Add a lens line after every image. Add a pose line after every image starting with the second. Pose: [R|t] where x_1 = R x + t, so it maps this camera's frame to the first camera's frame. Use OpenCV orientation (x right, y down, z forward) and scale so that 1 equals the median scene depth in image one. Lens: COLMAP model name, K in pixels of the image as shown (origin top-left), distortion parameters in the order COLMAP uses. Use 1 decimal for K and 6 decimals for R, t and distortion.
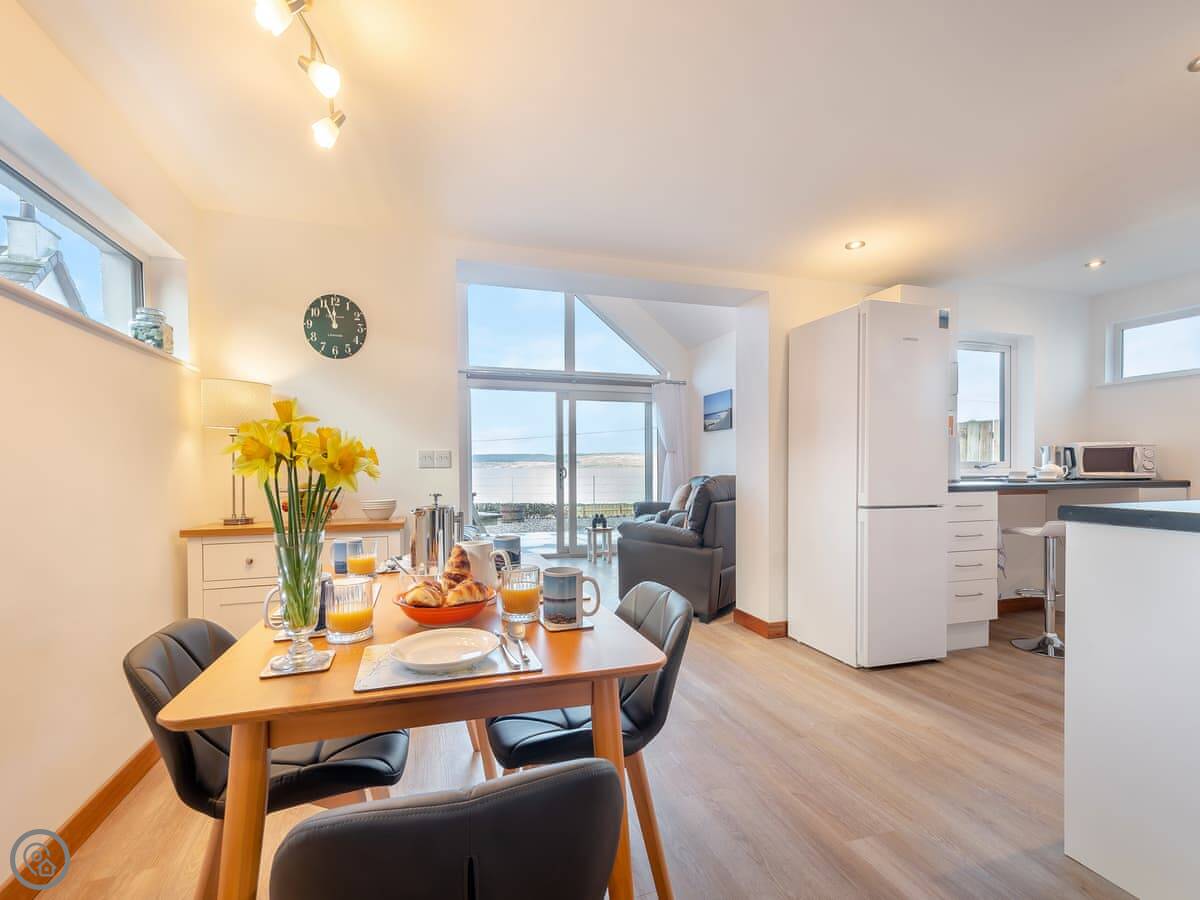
lens RADIAL K [[577.9, 0, 621.6], [0, 577.9, 470.8], [0, 0, 1]] dist [0.019547, -0.002213]
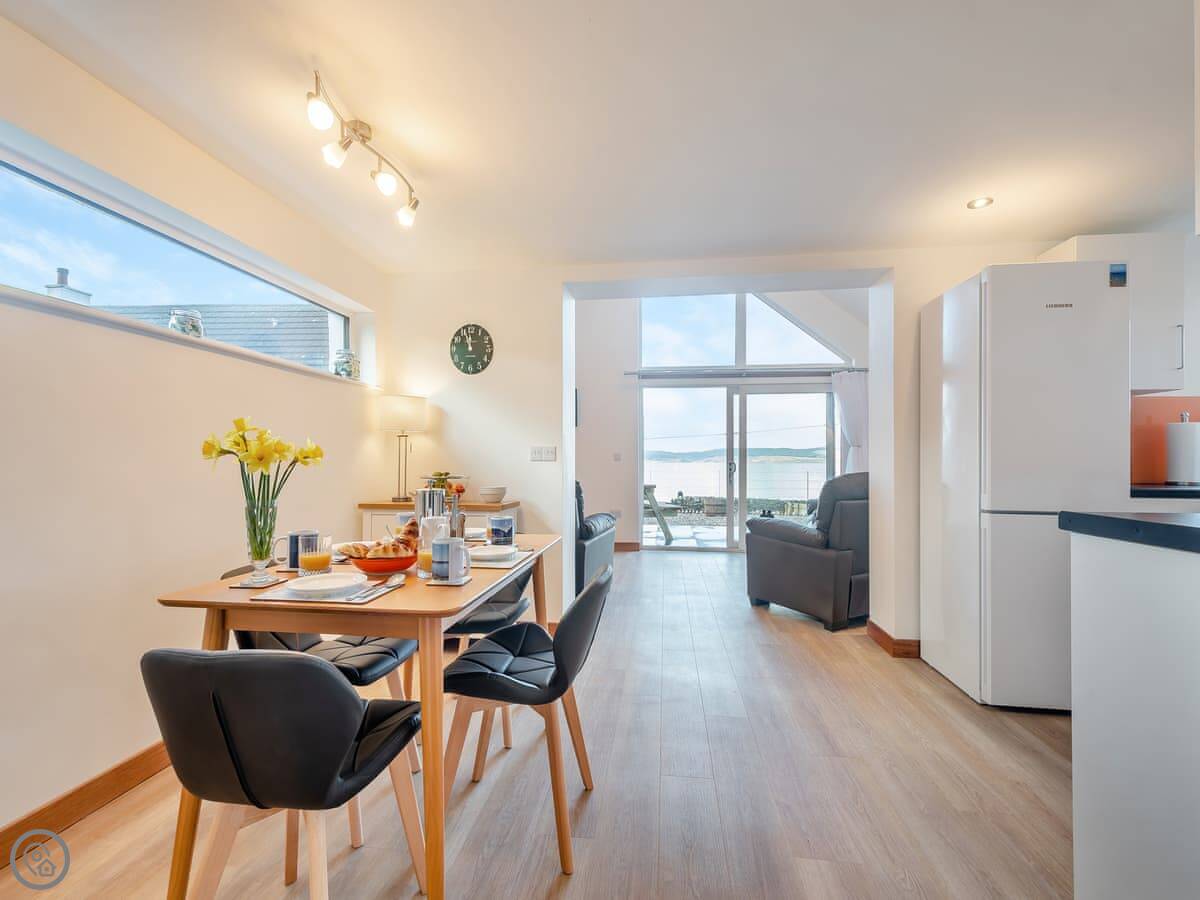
lens RADIAL K [[577.9, 0, 595.7], [0, 577.9, 449.6], [0, 0, 1]] dist [0.019547, -0.002213]
pose [[0.897418, -0.001851, -0.441178, 0.236897], [-0.009915, 0.999654, -0.024362, -0.000571], [0.441070, 0.026238, 0.897089, -0.006314]]
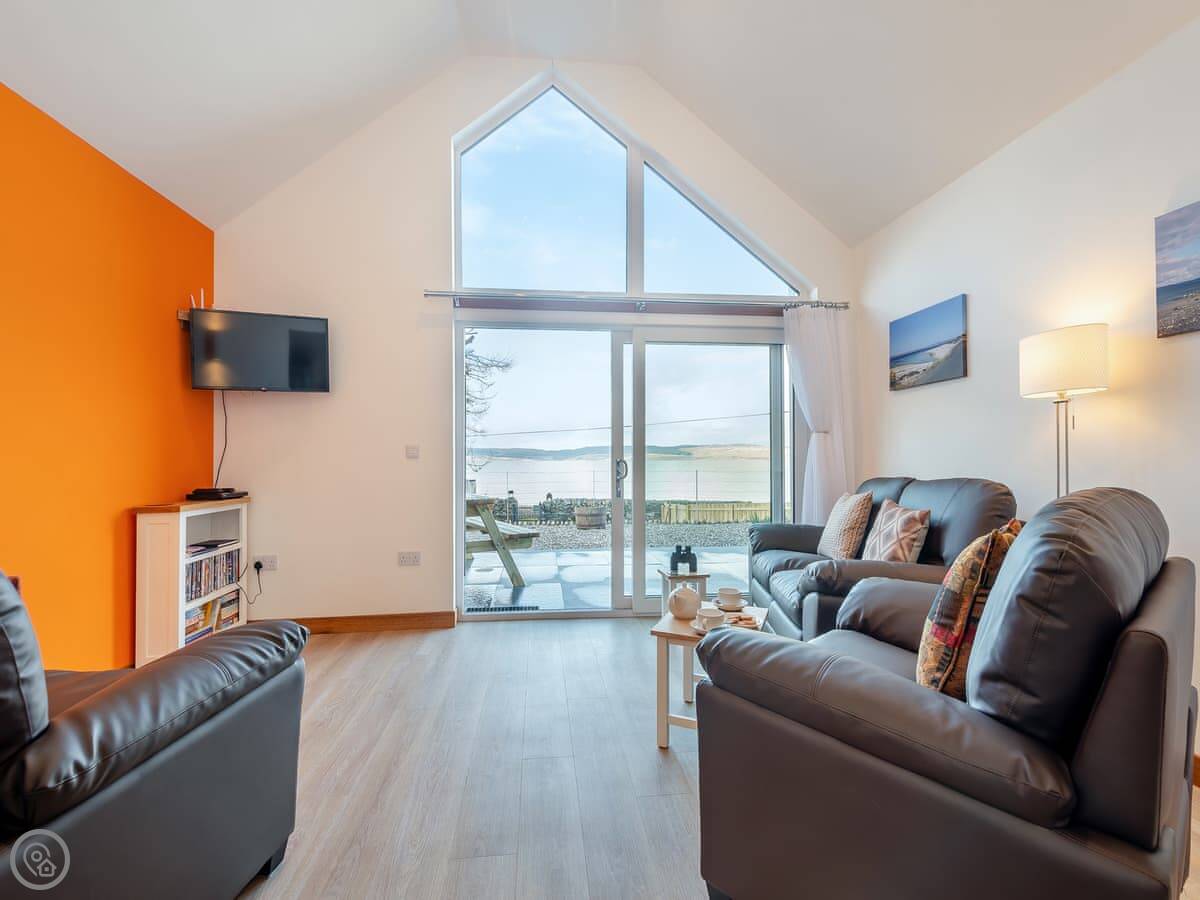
lens RADIAL K [[577.9, 0, 590.8], [0, 577.9, 456.4], [0, 0, 1]] dist [0.019547, -0.002213]
pose [[0.969864, -0.000115, -0.243645, 0.016830], [-0.002527, 0.999941, -0.010530, -0.005474], [0.243632, 0.010829, 0.969807, 0.801855]]
